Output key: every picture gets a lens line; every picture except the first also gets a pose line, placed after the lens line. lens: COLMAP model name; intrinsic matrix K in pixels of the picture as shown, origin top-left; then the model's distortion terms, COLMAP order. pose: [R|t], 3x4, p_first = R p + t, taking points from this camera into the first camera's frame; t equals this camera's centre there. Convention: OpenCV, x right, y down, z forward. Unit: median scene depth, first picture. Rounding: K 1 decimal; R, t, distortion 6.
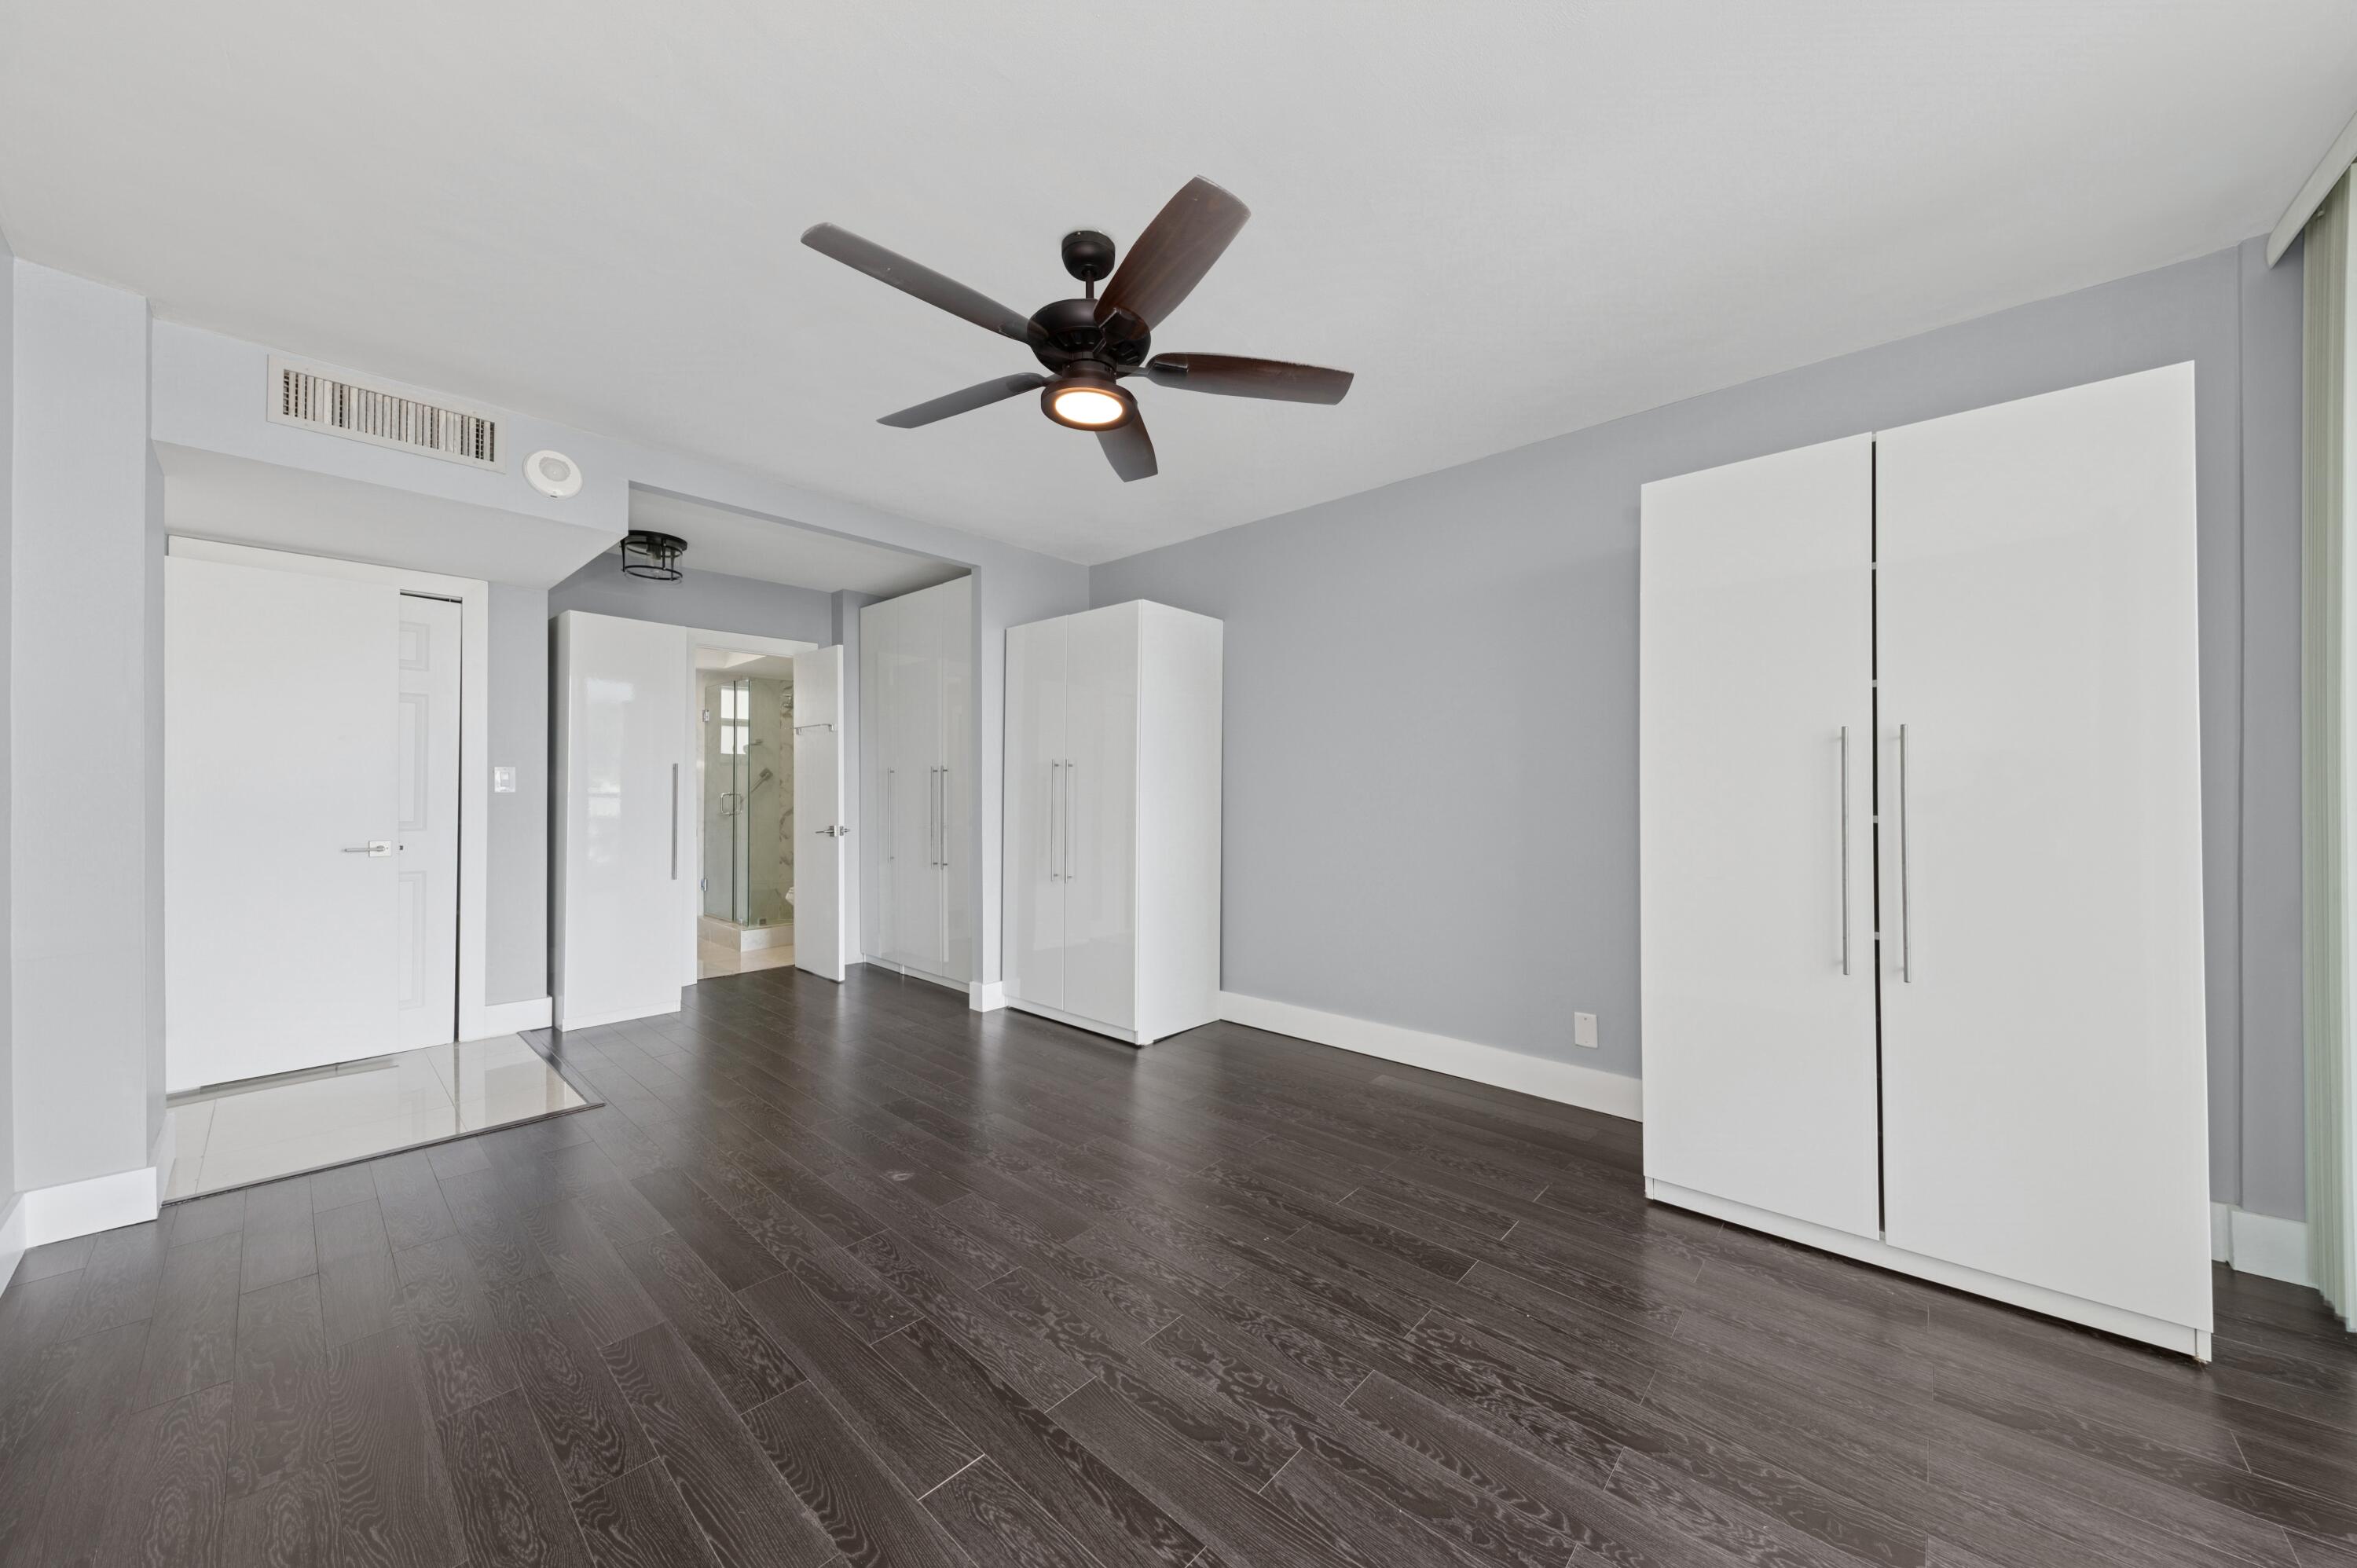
lens RADIAL K [[829.4, 0, 1173.4], [0, 829.4, 794.8], [0, 0, 1]] dist [0.001469, -0.003122]
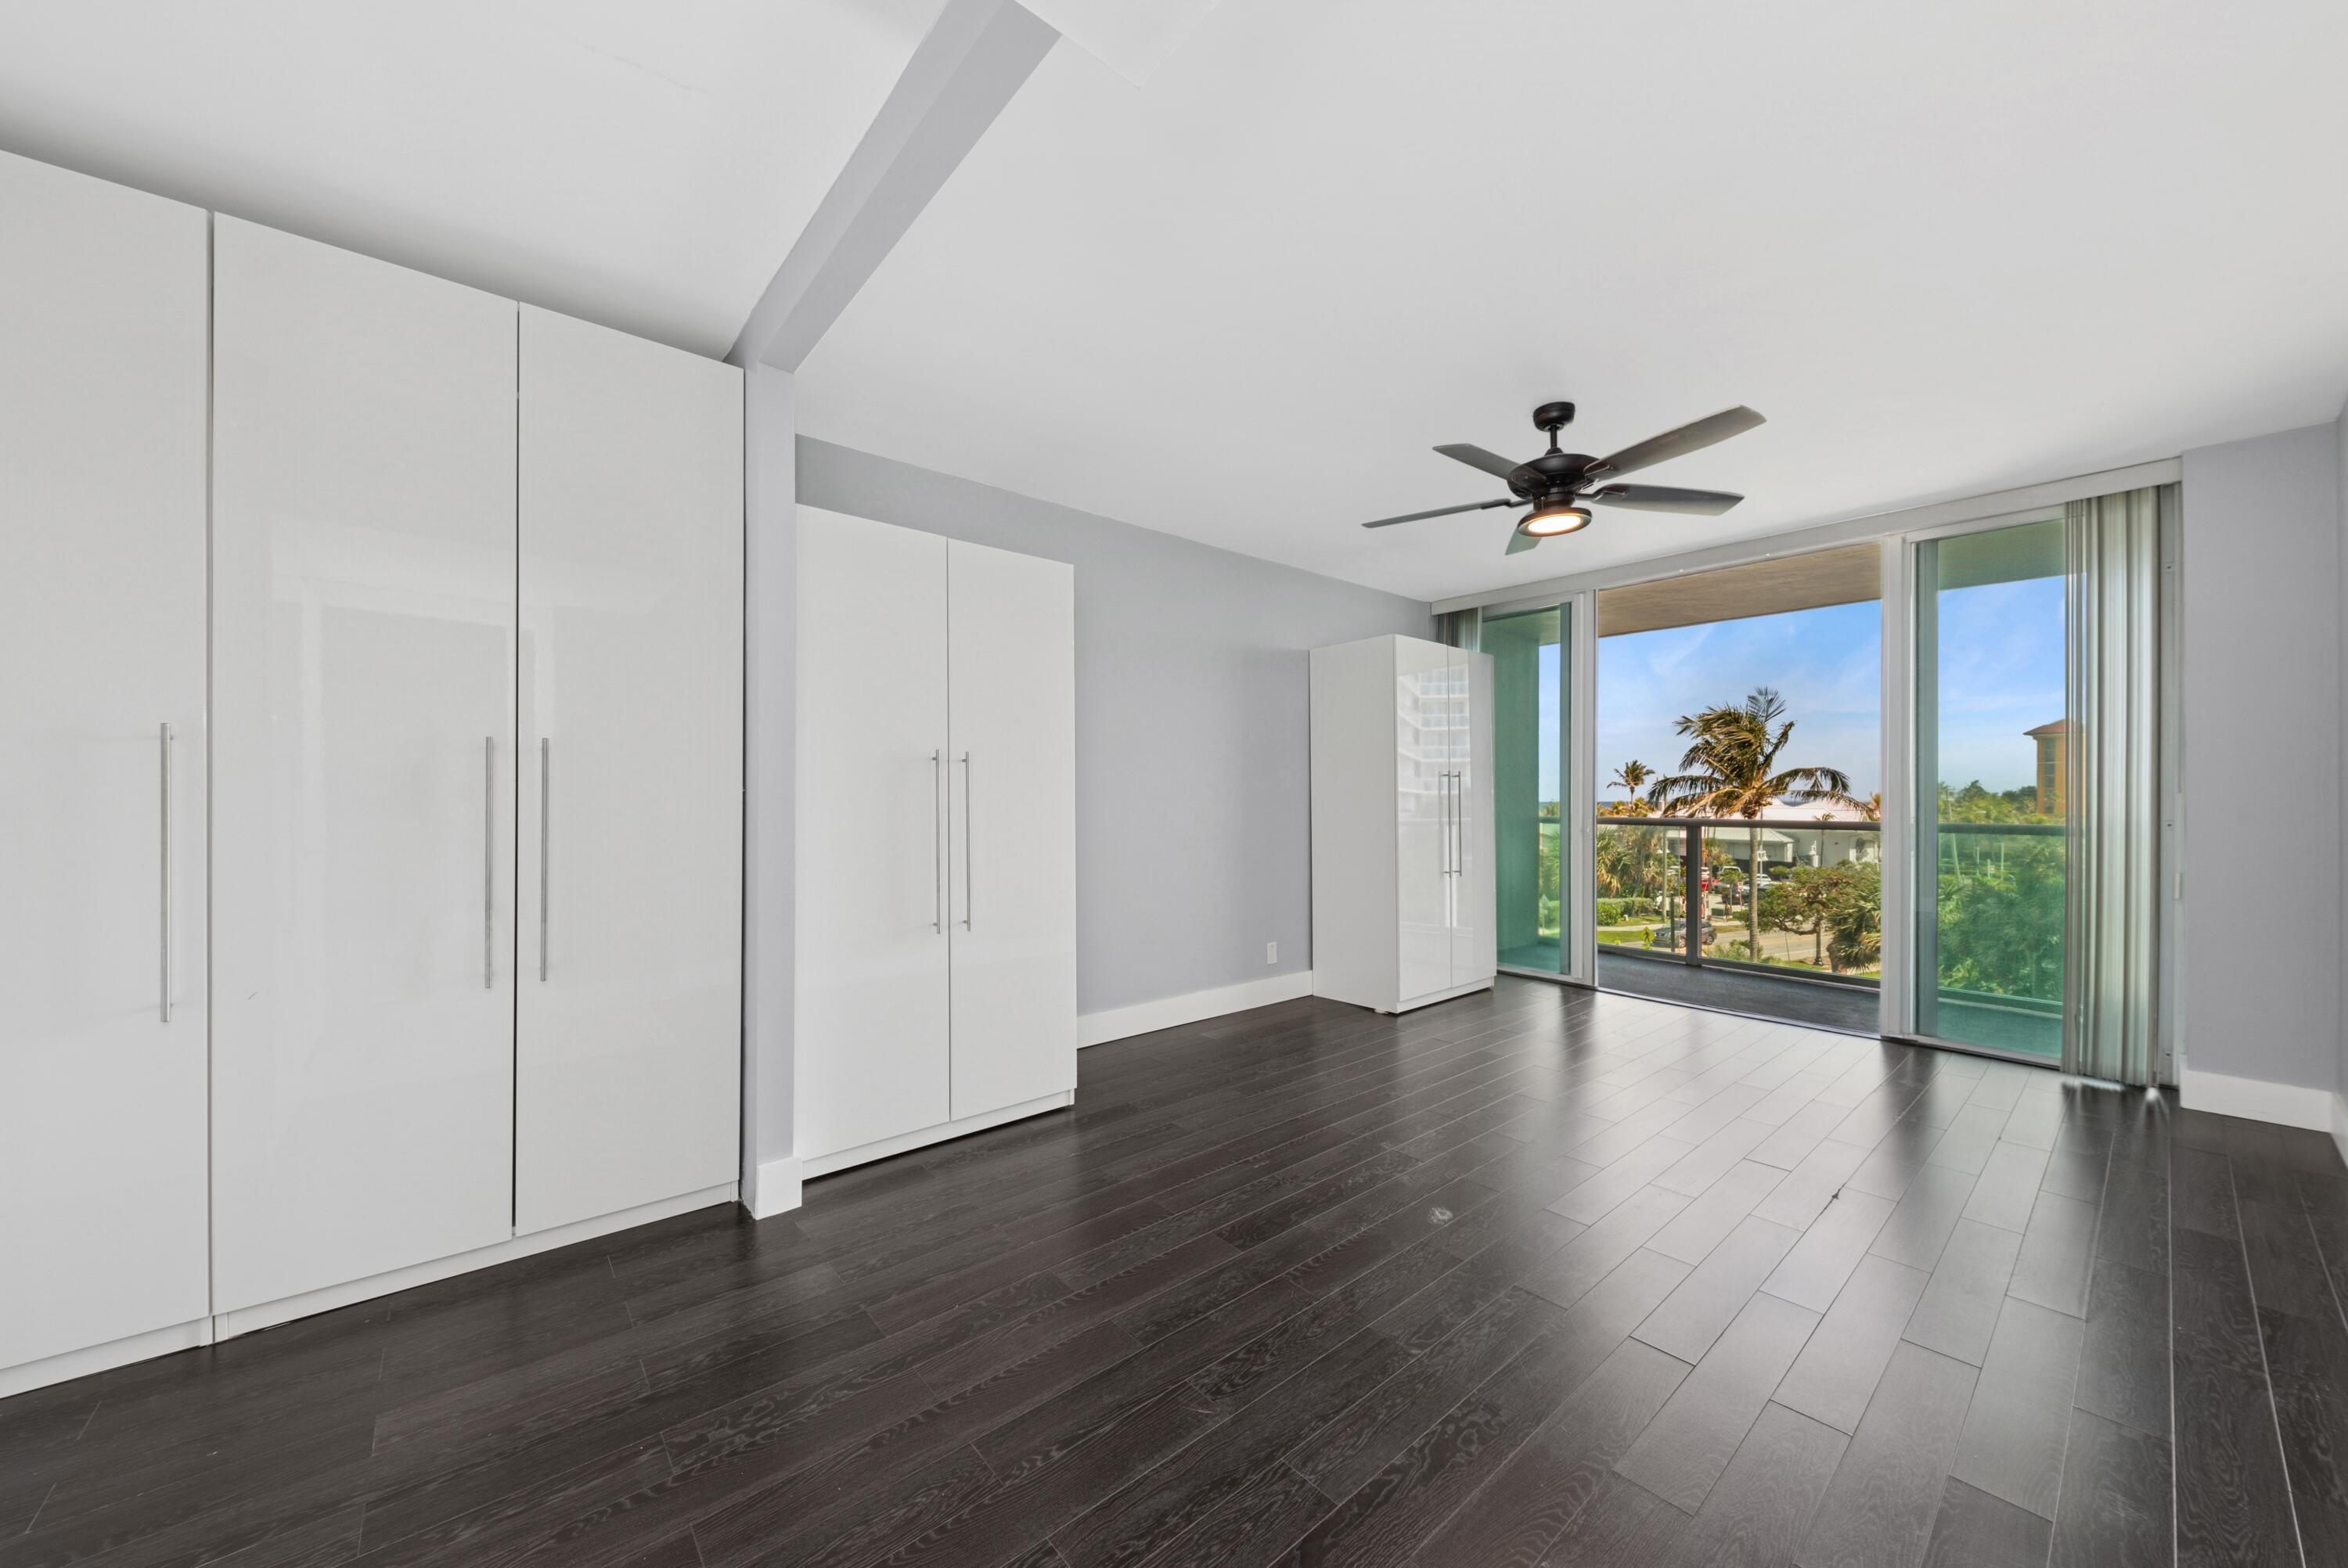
lens RADIAL K [[826.2, 0, 1168.9], [0, 826.2, 794.8], [0, 0, 1]] dist [0.001469, -0.003122]
pose [[0.156681, 0.002443, 0.987646, -0.573992], [0.000834, 0.999996, -0.002606, -0.006036], [-0.987649, 0.001232, 0.156678, 0.510462]]
